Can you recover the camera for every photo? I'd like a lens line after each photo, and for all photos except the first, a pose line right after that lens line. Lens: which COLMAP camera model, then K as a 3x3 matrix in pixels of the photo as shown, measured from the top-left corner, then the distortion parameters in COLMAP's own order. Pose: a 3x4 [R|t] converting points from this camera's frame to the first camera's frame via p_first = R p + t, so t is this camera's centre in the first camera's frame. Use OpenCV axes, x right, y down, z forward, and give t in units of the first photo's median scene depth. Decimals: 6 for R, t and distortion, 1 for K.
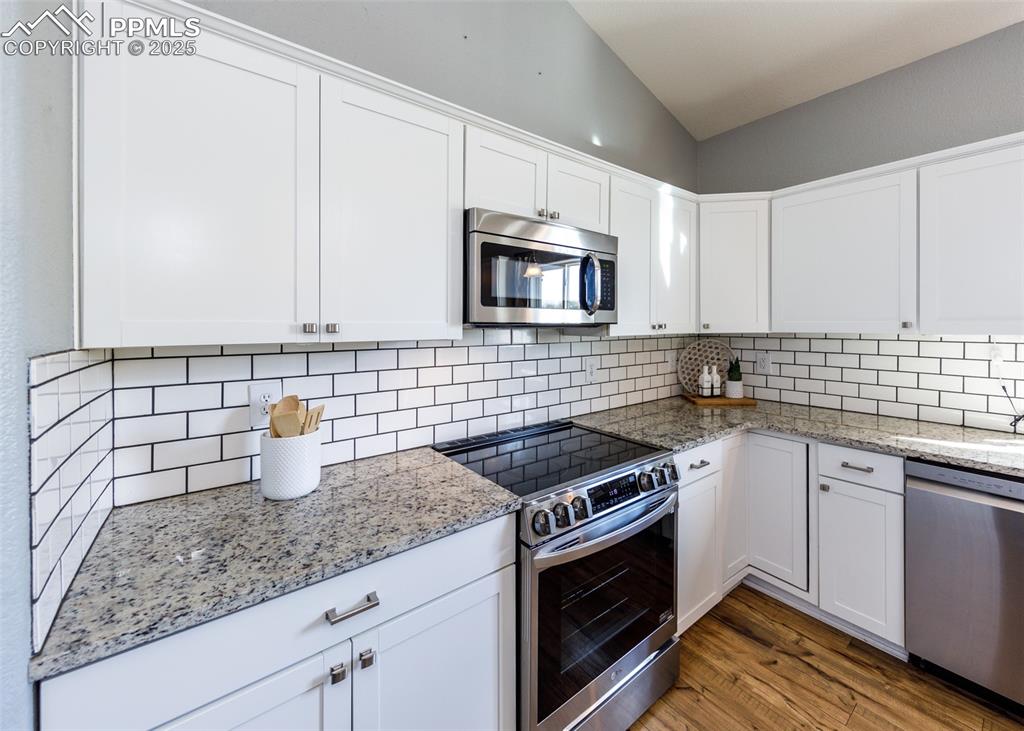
lens RADIAL K [[399.3, 0, 542.0], [0, 399.3, 326.5], [0, 0, 1]] dist [0.002439, 0.000109]
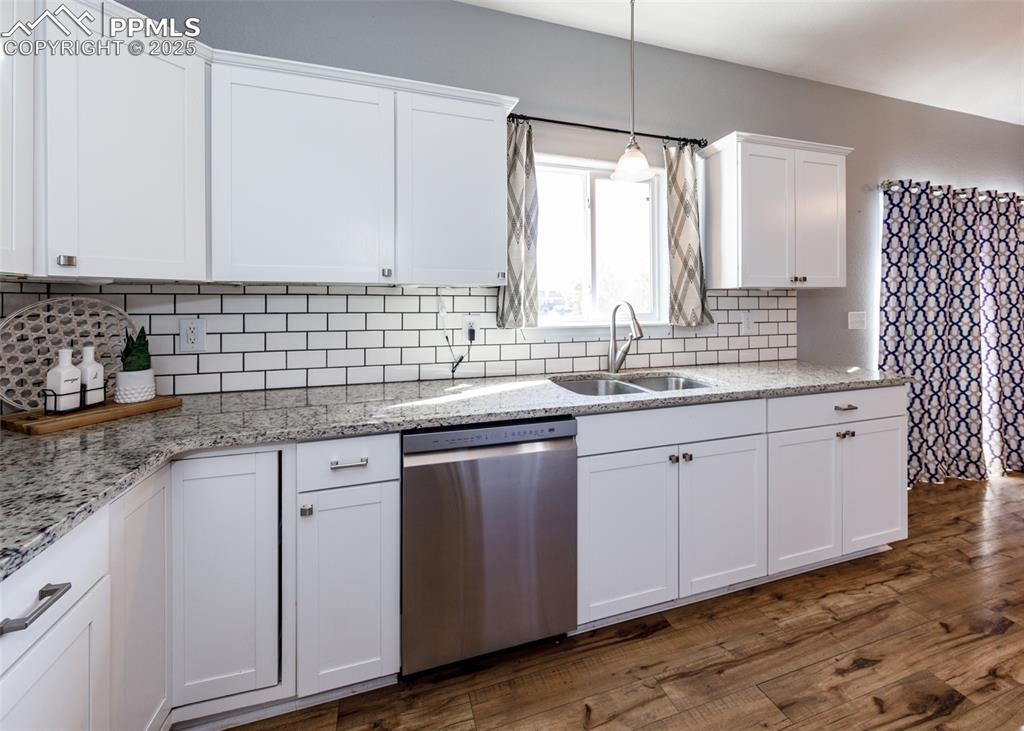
lens RADIAL K [[421.1, 0, 512.2], [0, 421.1, 302.1], [0, 0, 1]] dist [0.003187, -0.000109]
pose [[0.369414, 0.002564, 0.929261, 0.173745], [0.003679, 0.999984, -0.004222, 0.060527], [-0.929258, 0.004978, 0.369399, 0.399349]]
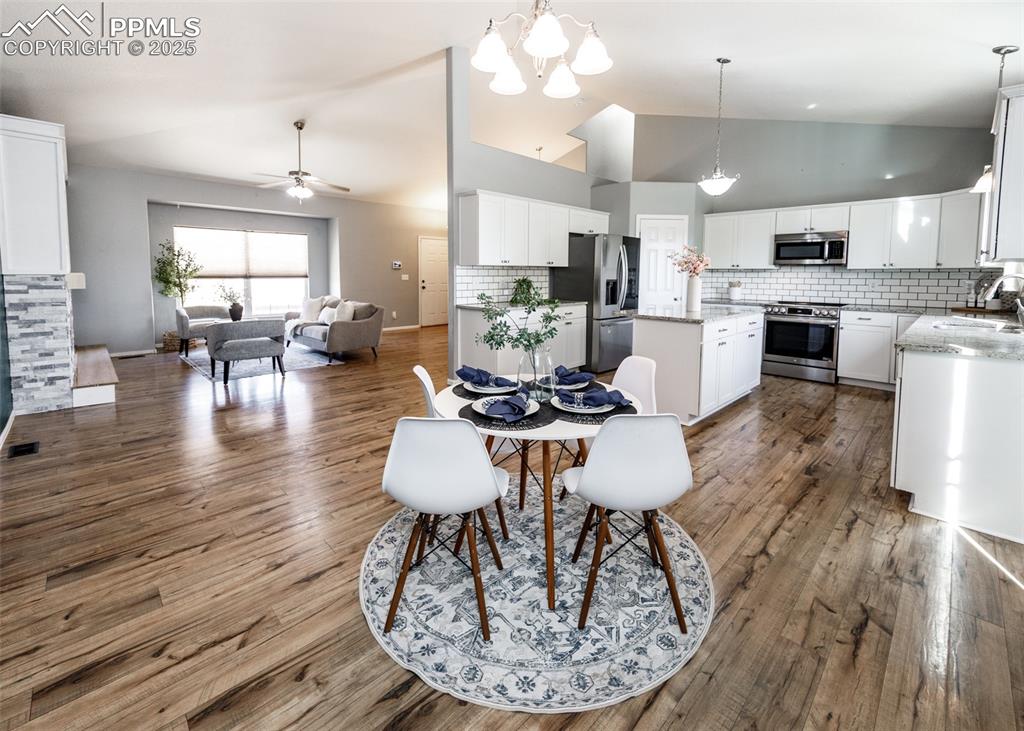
lens RADIAL K [[446.7, 0, 486.3], [0, 446.7, 309.5], [0, 0, 1]] dist [0.009784, 0.000498]
pose [[0.071532, 0.087558, -0.993588, 2.720217], [-0.007914, 0.996158, 0.087214, 0.047075], [0.997407, 0.001625, 0.071950, -1.430470]]
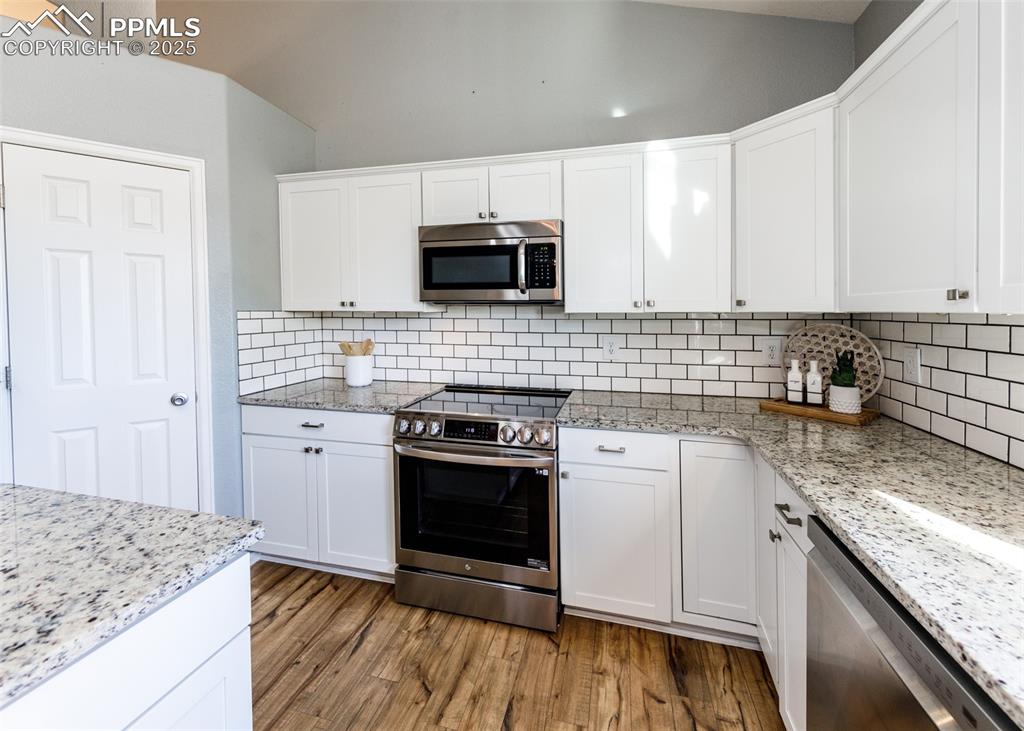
lens RADIAL K [[399.3, 0, 521.8], [0, 399.3, 328.9], [0, 0, 1]] dist [0.002439, 0.000109]
pose [[0.621454, 0.038030, -0.782527, 0.876981], [-0.005834, 0.999018, 0.043918, 0.019824], [0.783429, -0.022727, 0.621066, 0.229009]]
